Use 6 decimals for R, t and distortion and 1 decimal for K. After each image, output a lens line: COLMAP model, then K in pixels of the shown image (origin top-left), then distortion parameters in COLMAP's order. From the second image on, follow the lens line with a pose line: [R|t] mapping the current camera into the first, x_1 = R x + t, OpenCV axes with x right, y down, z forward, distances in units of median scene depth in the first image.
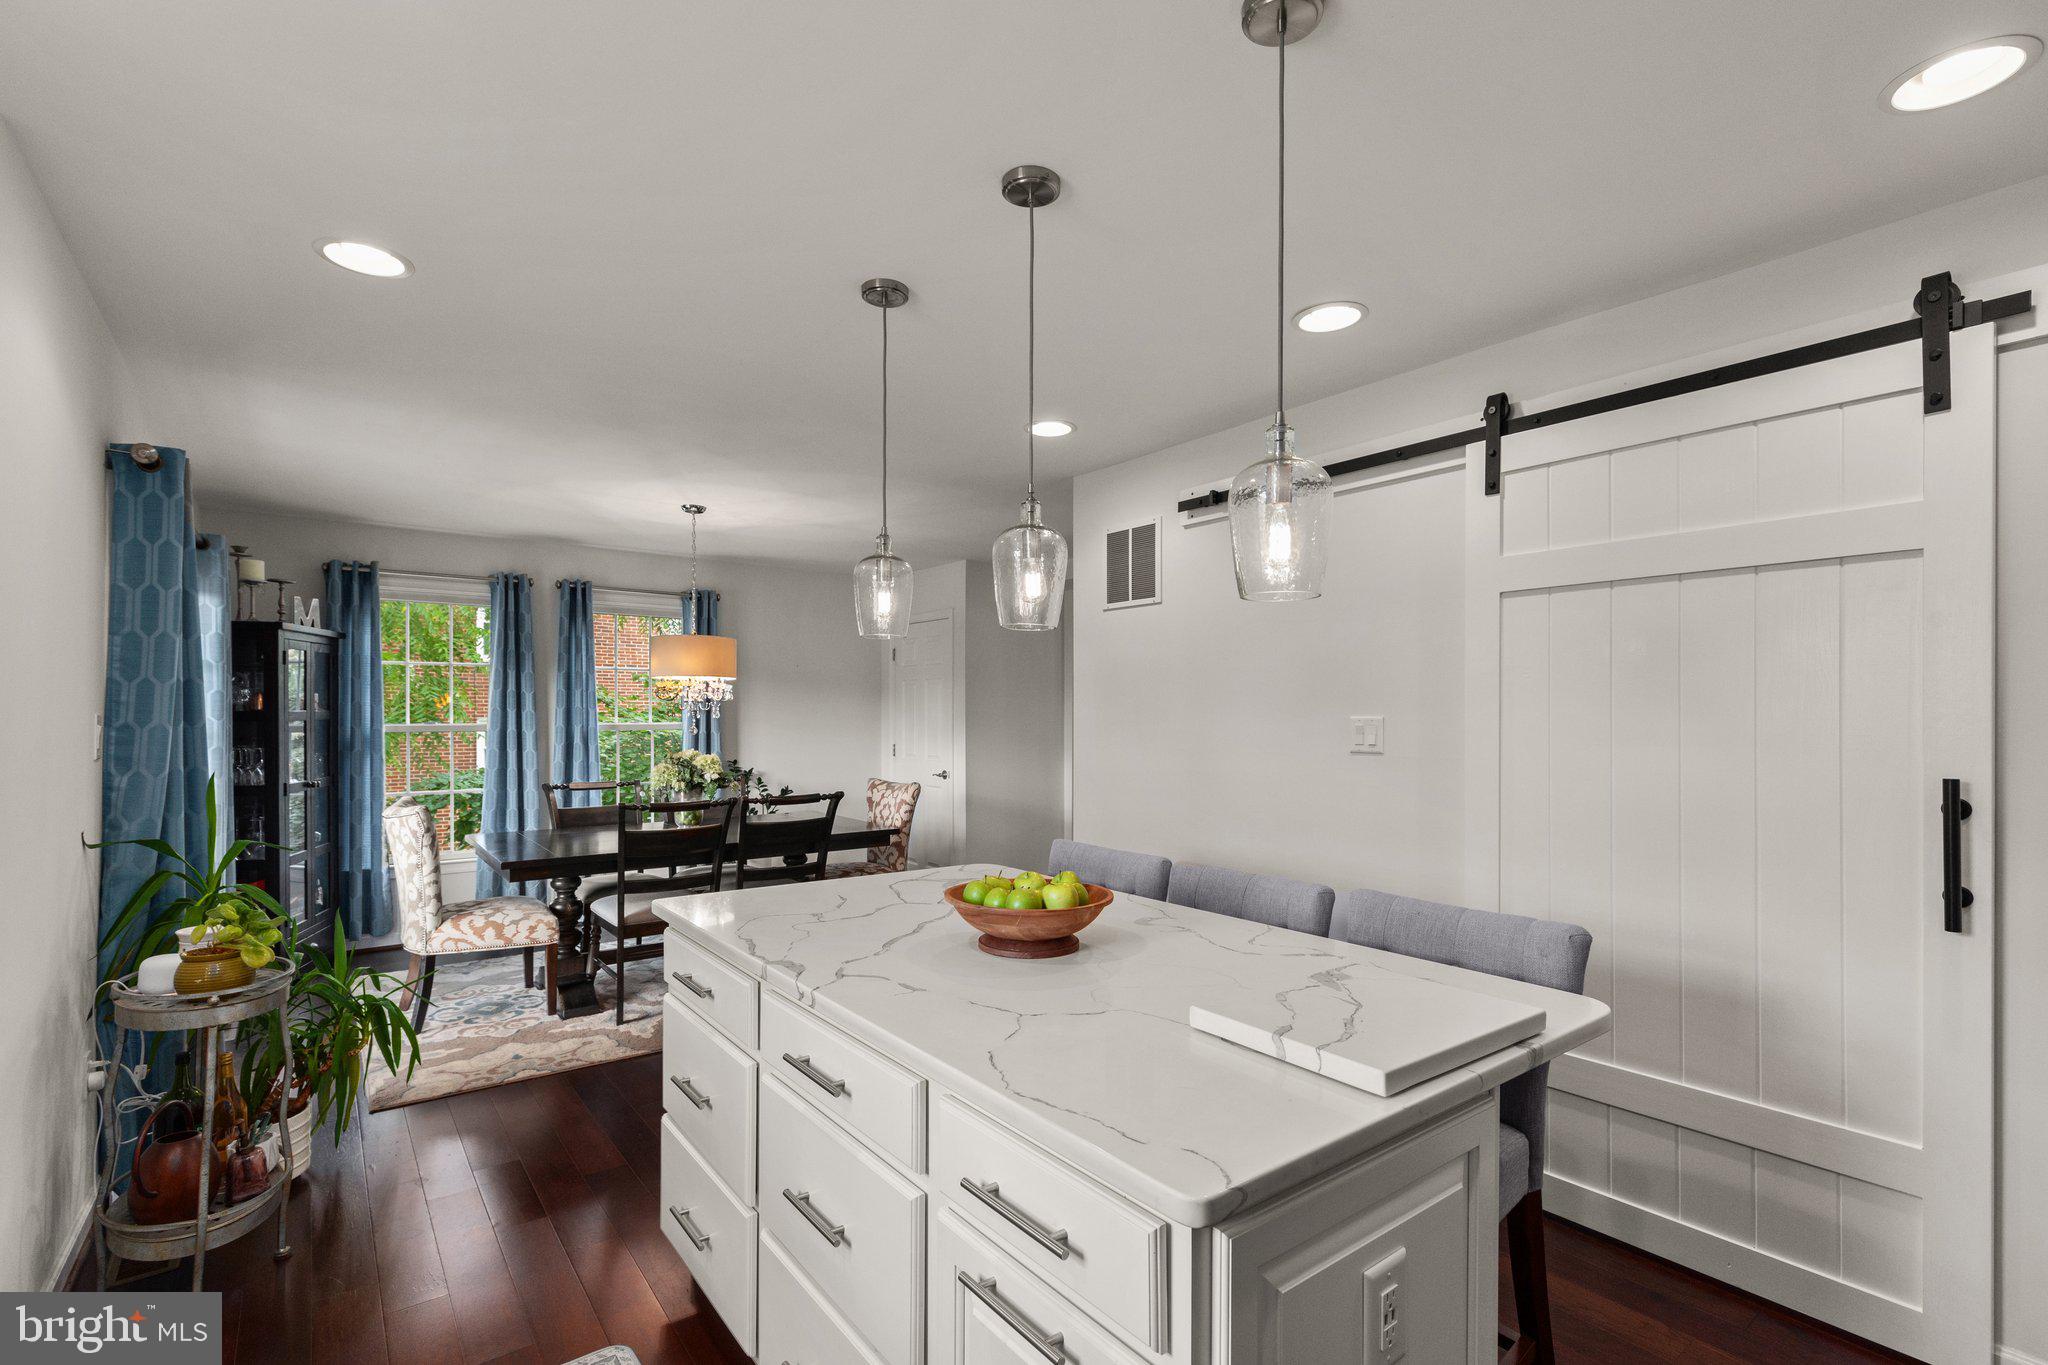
lens RADIAL K [[936.6, 0, 1015.3], [0, 936.6, 699.2], [0, 0, 1]] dist [0.013283, 0.000177]
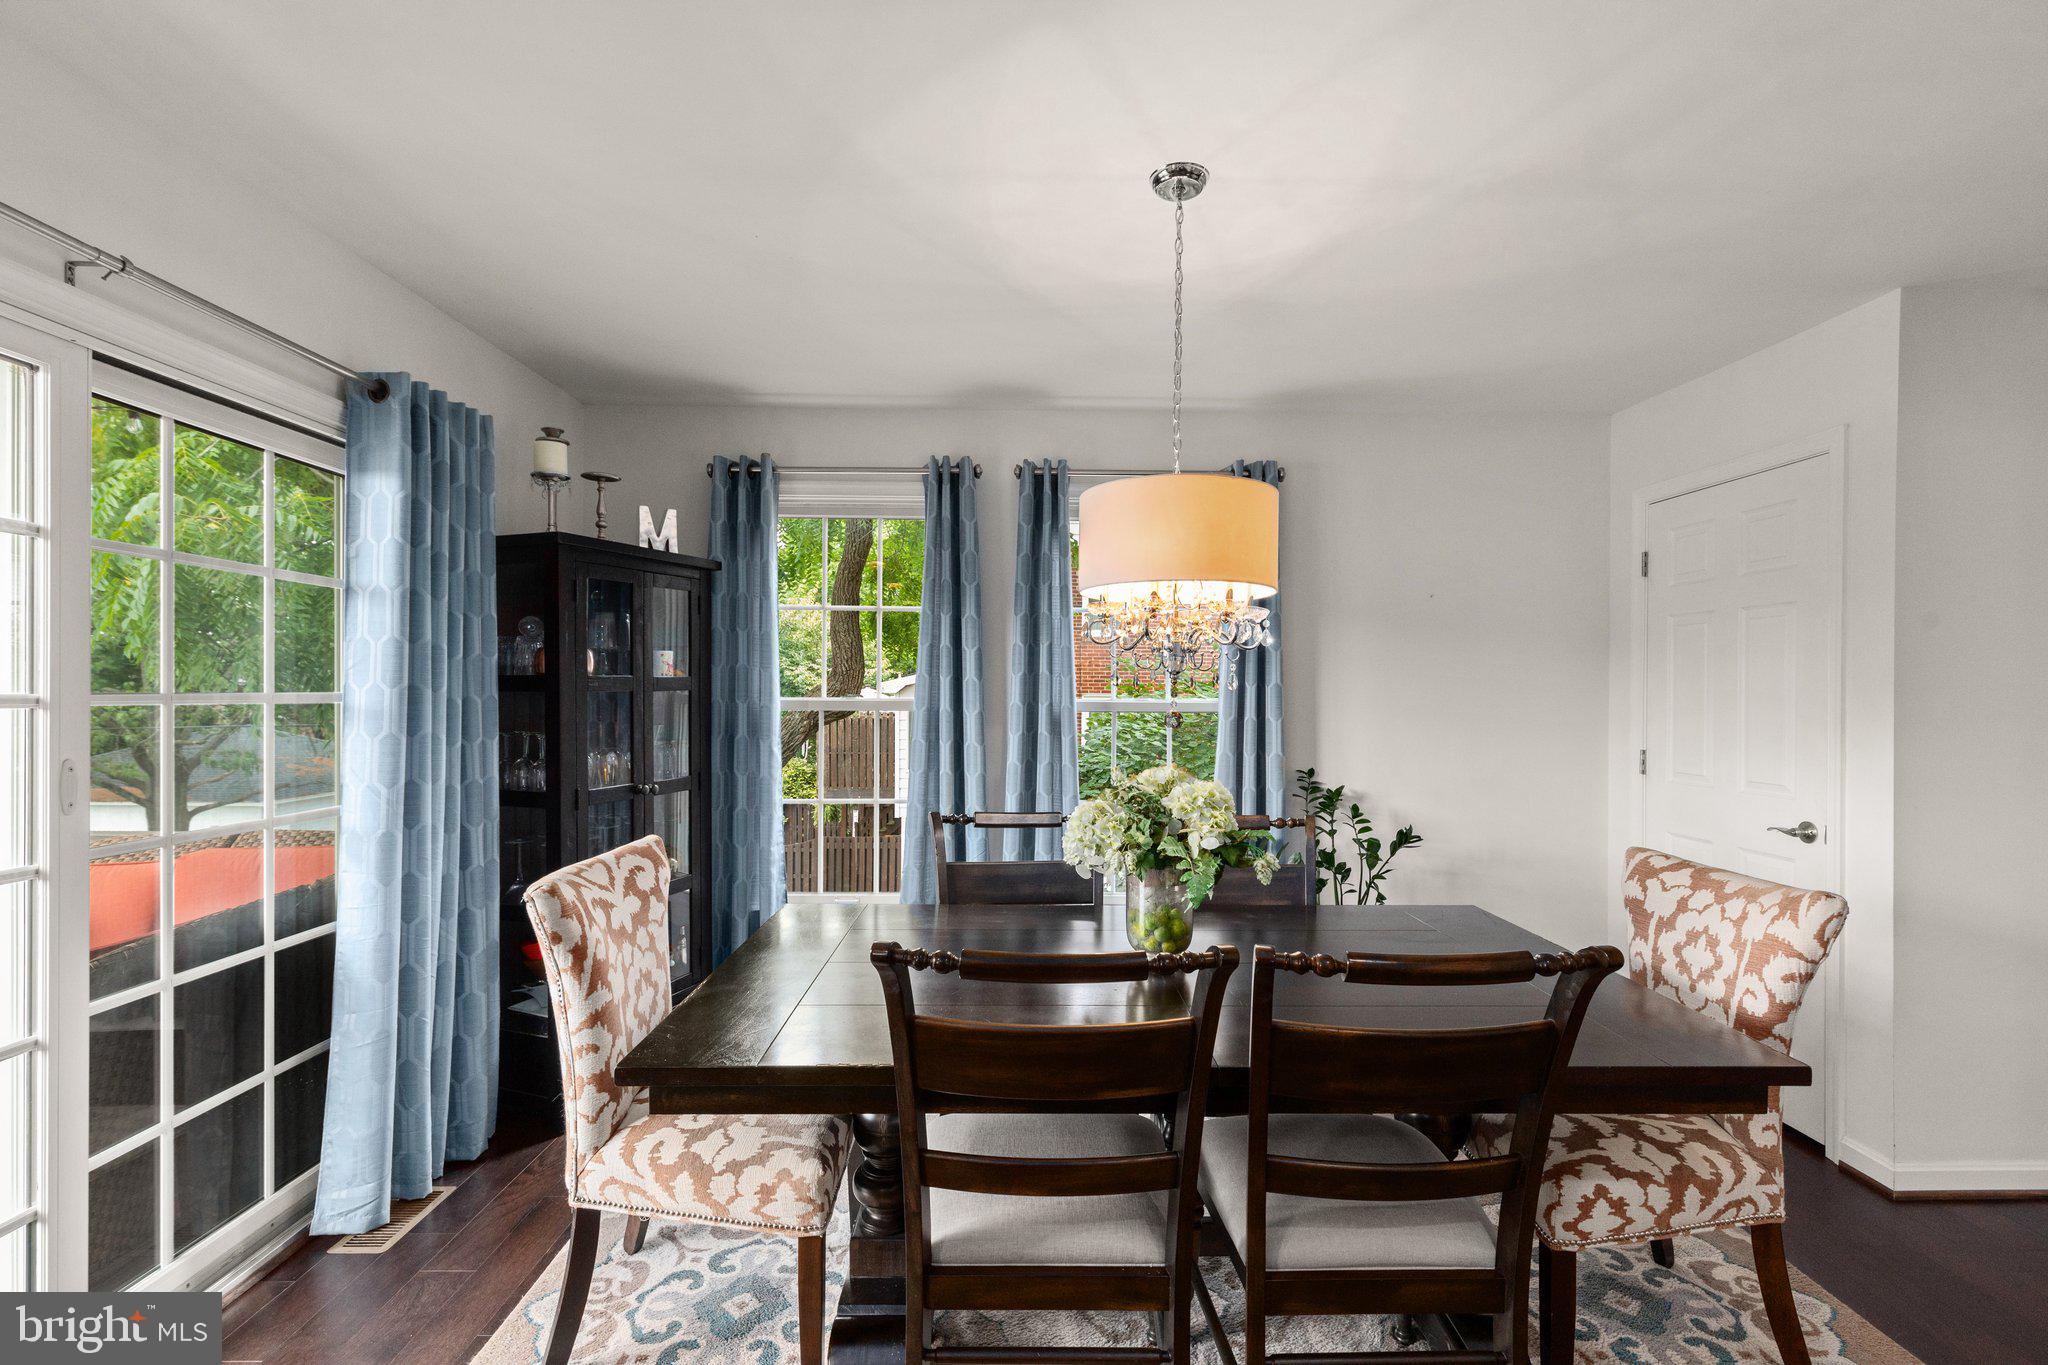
lens RADIAL K [[936.6, 0, 1015.3], [0, 936.6, 699.2], [0, 0, 1]] dist [0.013283, 0.000177]
pose [[0.804049, 0.011498, -0.594452, -0.138571], [0.003402, 0.999708, 0.023938, 0.012419], [0.594554, -0.021270, 0.803774, 0.567538]]
